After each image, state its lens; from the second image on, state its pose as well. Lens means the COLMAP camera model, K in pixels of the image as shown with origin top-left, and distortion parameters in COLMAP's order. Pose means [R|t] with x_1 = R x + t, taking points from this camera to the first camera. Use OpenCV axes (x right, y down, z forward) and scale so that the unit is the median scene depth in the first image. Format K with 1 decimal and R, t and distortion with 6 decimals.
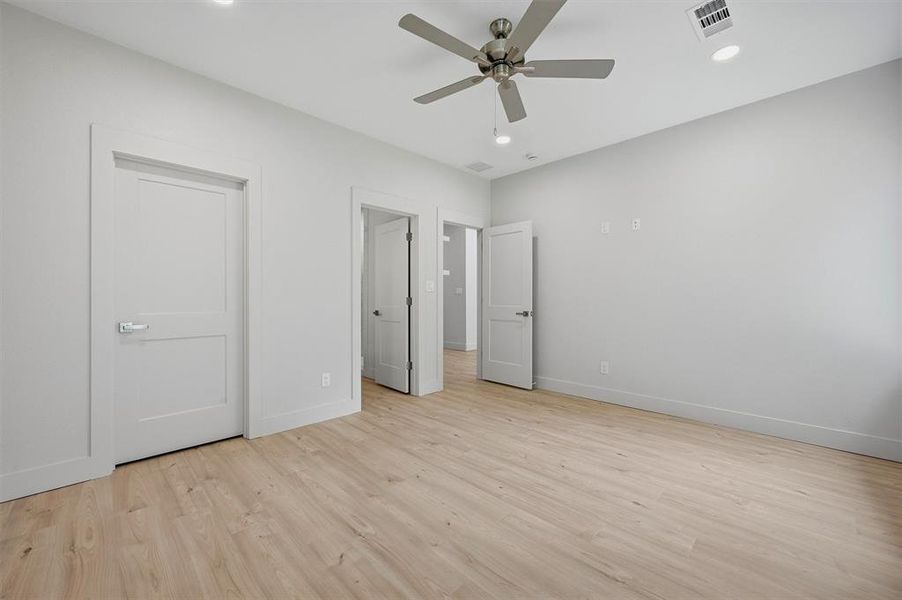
lens RADIAL K [[357.9, 0, 451.0], [0, 357.9, 300.0], [0, 0, 1]] dist [-0.000097, -0.000005]
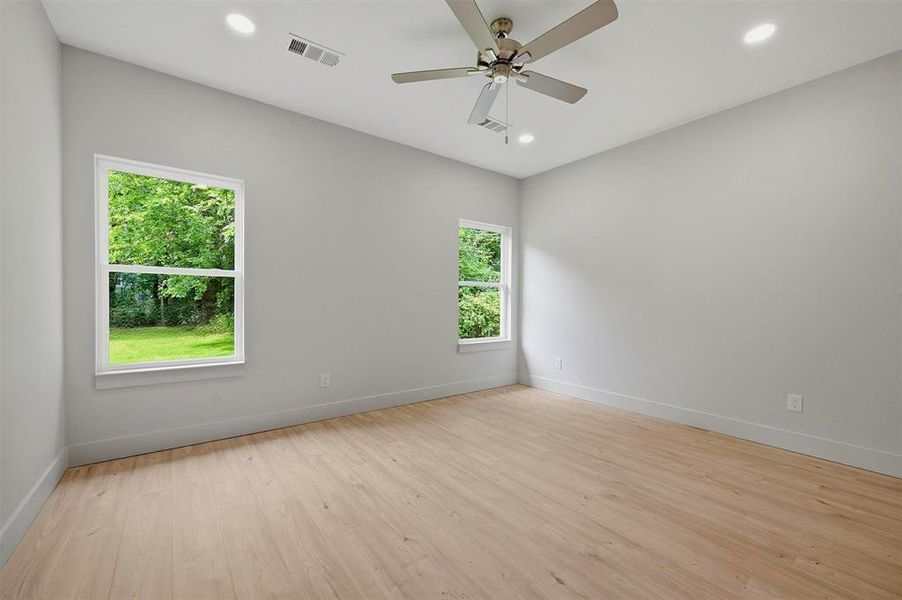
lens RADIAL K [[357.9, 0, 451.0], [0, 357.9, 300.0], [0, 0, 1]] dist [-0.000097, -0.000005]
pose [[-0.990065, -0.007862, 0.140388, 0.127584], [-0.007027, 0.999955, 0.006438, -0.014822], [-0.140432, 0.005388, -0.990076, 2.009800]]
